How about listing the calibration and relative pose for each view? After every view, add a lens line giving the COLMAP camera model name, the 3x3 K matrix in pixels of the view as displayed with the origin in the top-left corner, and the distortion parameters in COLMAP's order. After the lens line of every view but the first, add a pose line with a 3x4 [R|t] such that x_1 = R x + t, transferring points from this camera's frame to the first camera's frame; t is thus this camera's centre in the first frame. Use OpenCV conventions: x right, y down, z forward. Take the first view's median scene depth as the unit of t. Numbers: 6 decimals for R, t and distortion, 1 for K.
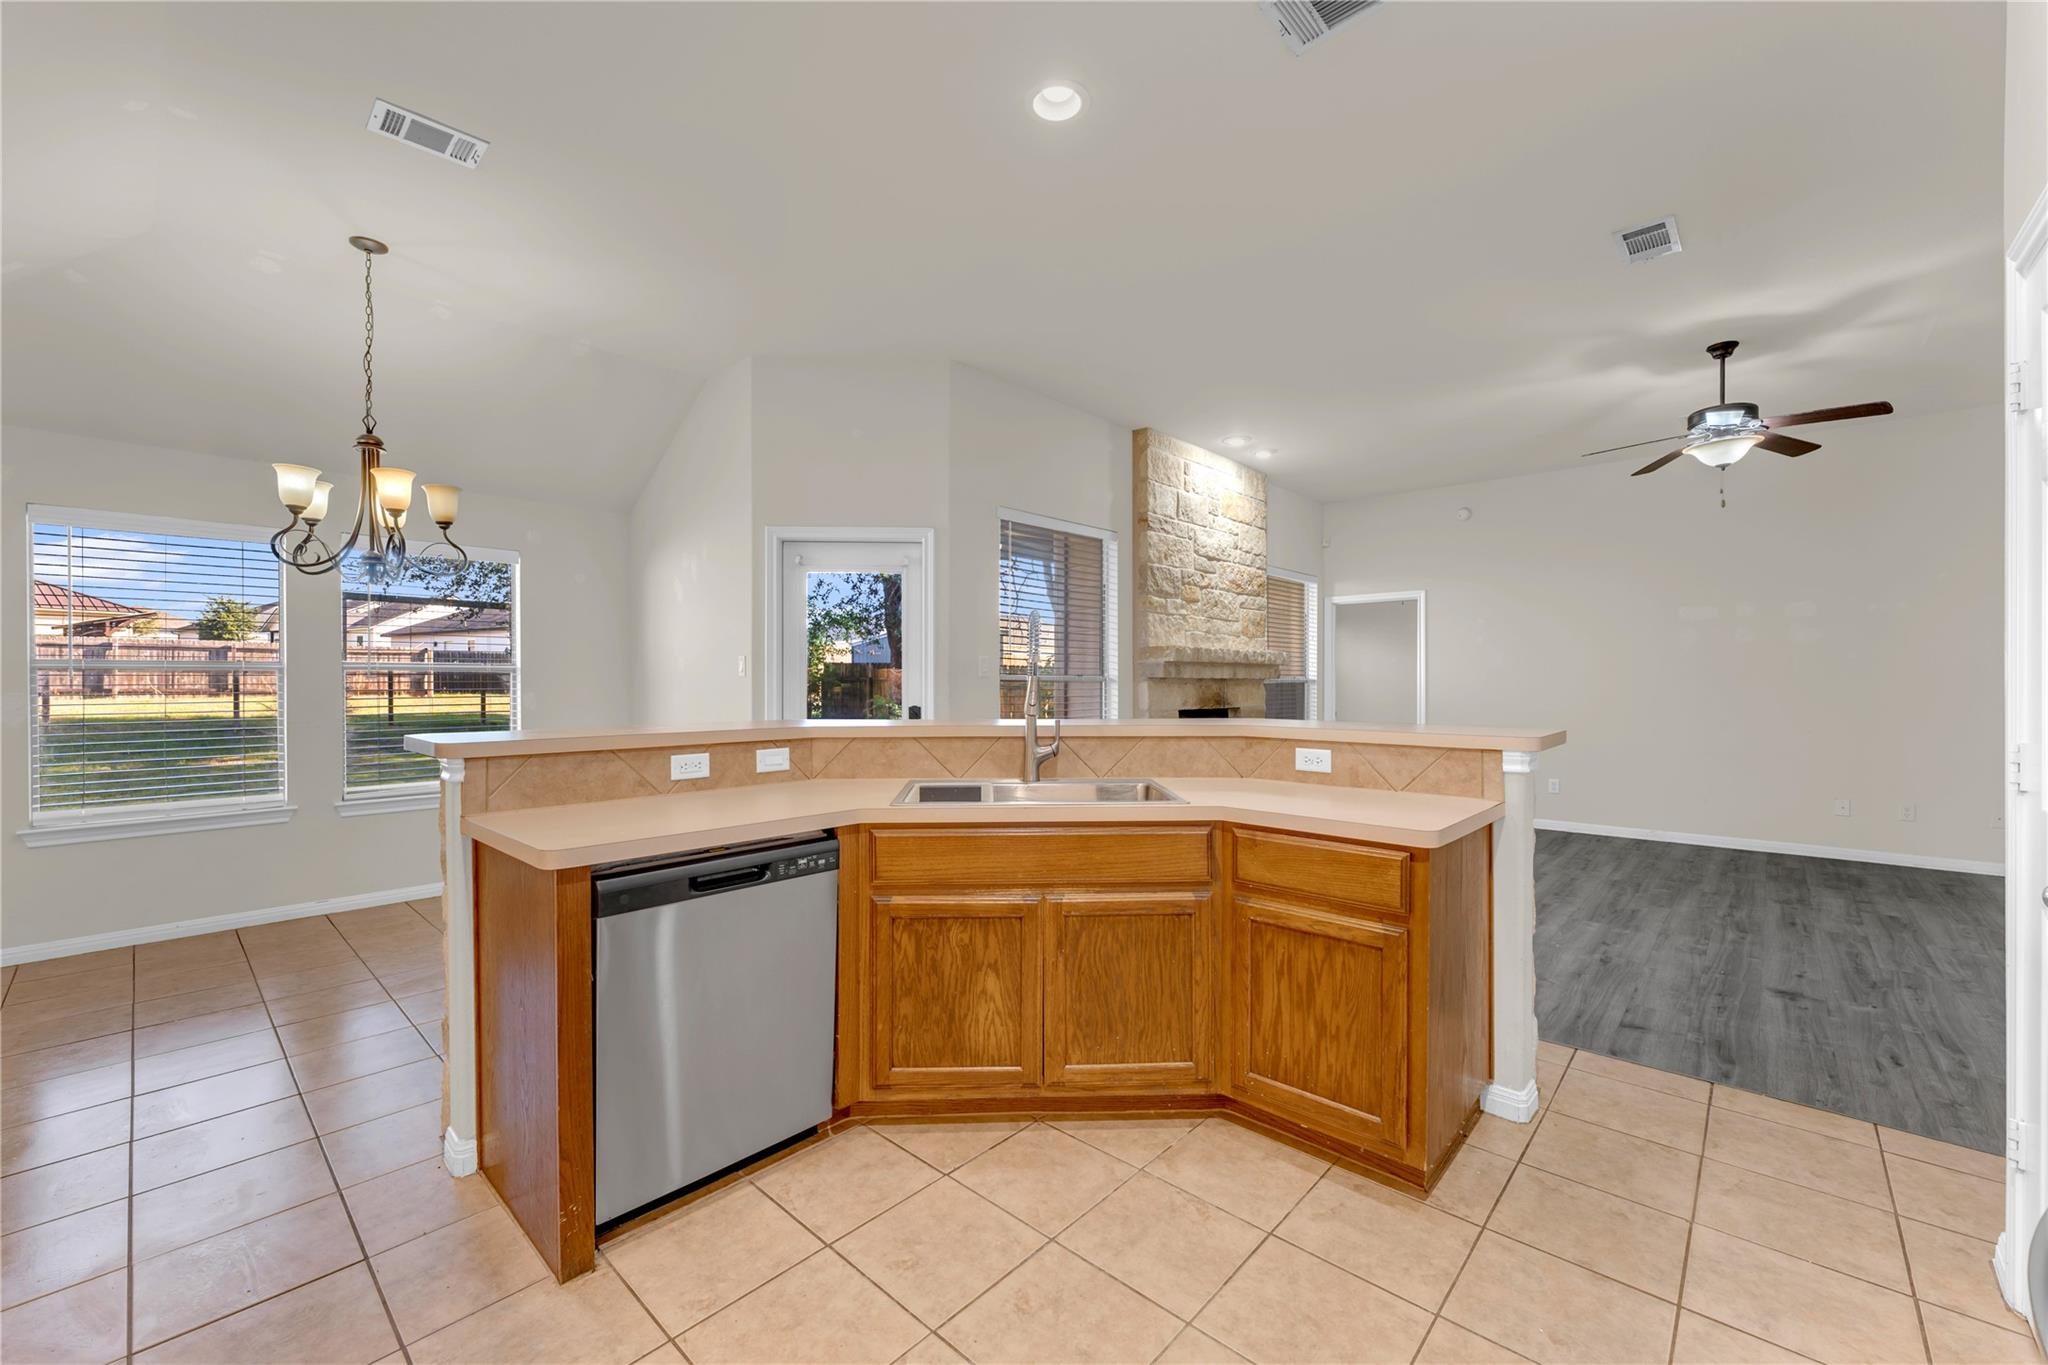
lens RADIAL K [[817.9, 0, 1026.6], [0, 817.9, 677.6], [0, 0, 1]] dist [0.002080, -0.000798]
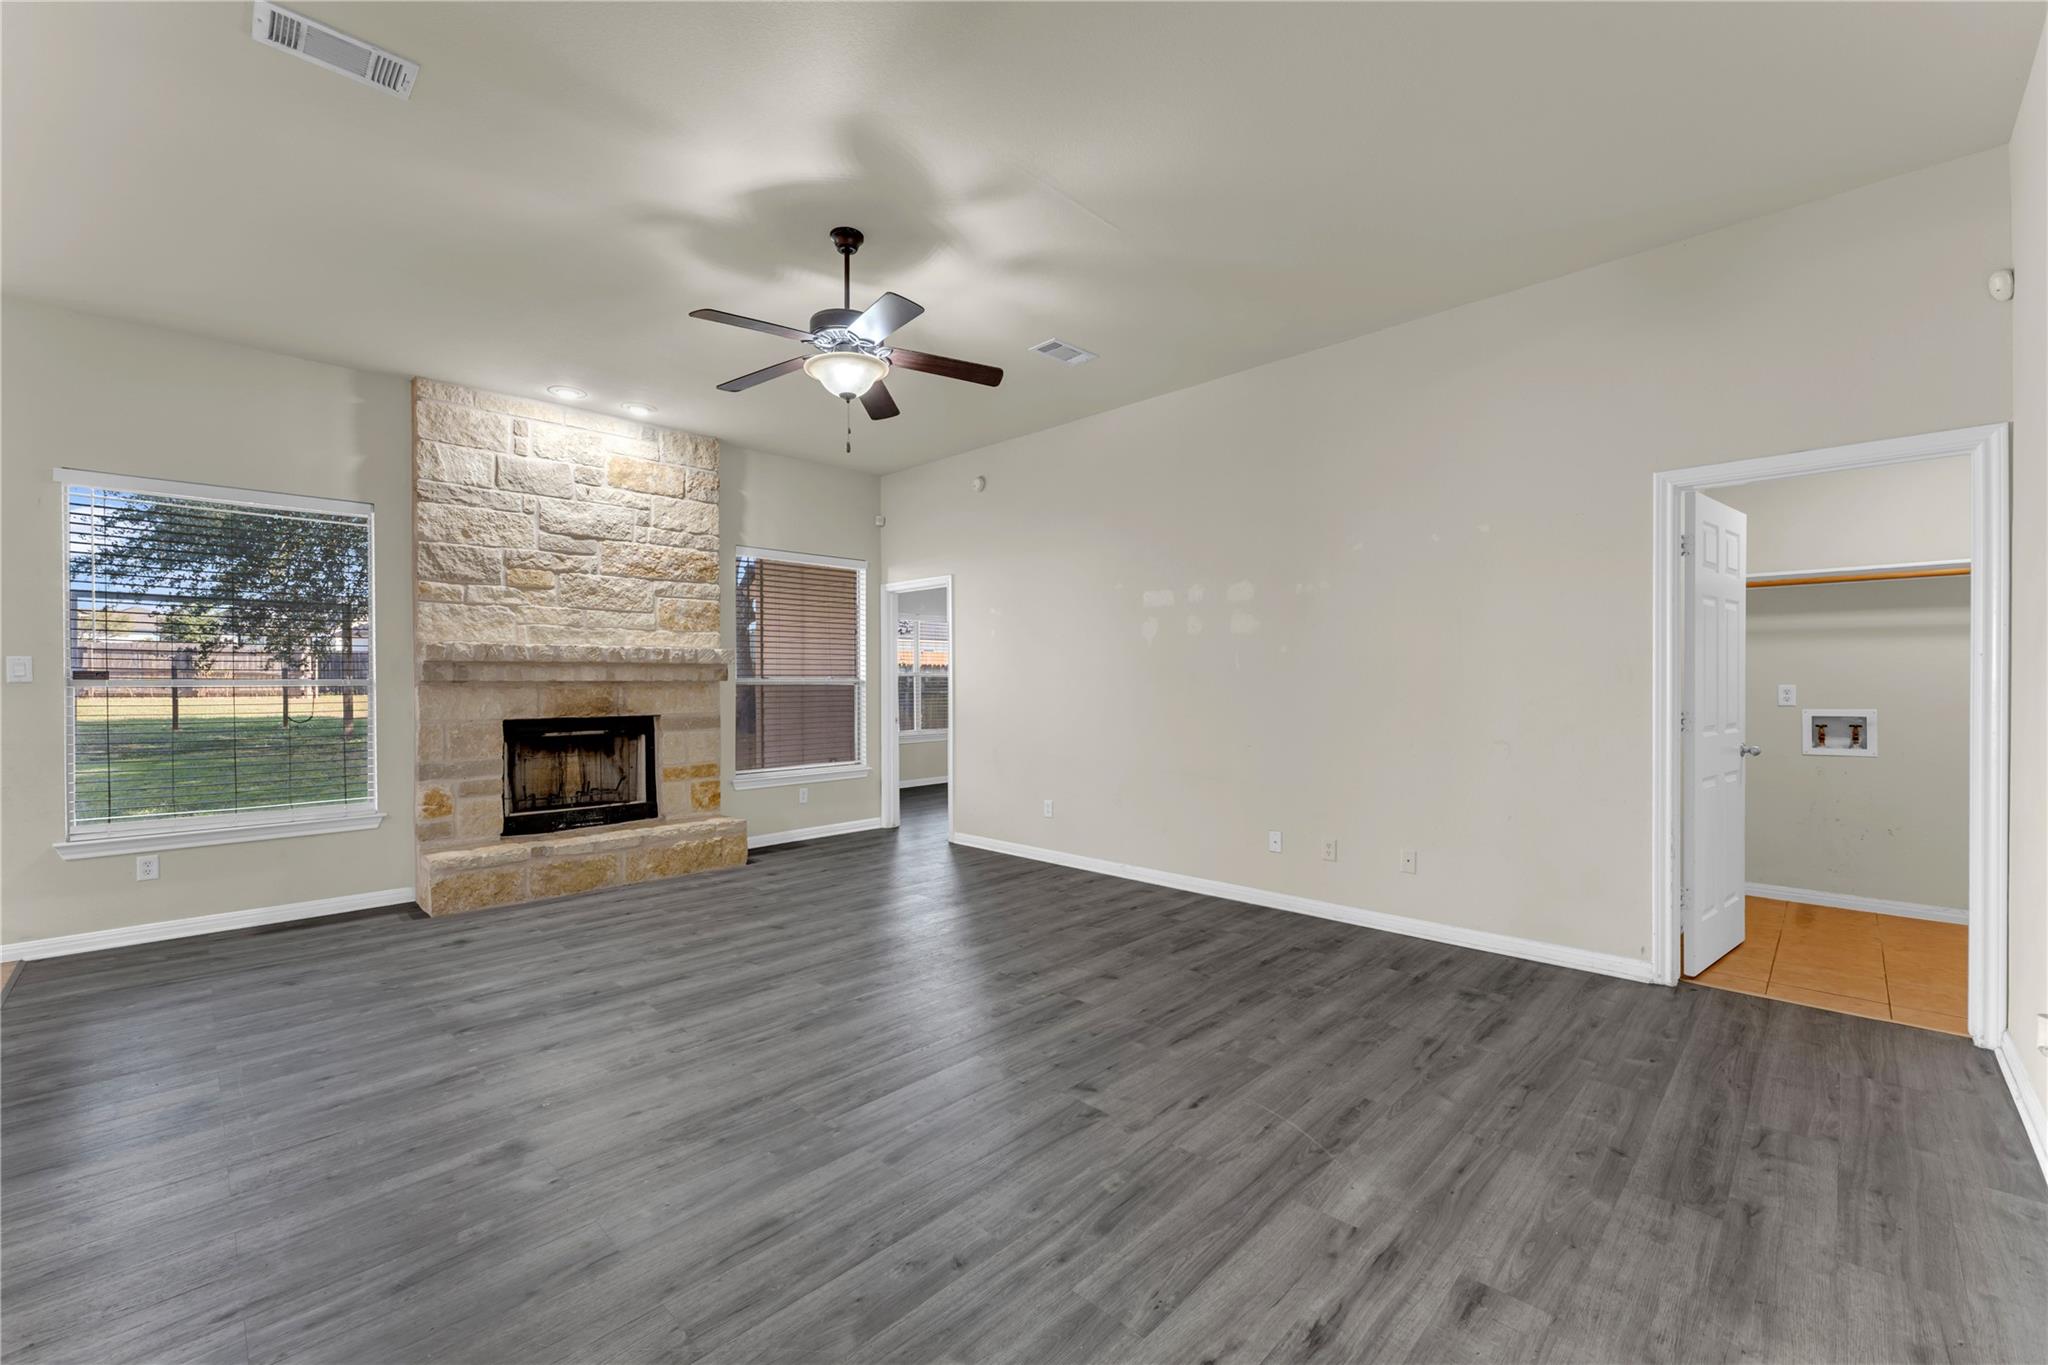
lens RADIAL K [[817.9, 0, 1016.5], [0, 817.9, 684.3], [0, 0, 1]] dist [0.002080, -0.000798]
pose [[0.999407, -0.003168, -0.034274, 0.974675], [0.003527, 0.999940, 0.010414, -0.002859], [0.034239, -0.010528, 0.999358, 0.243773]]
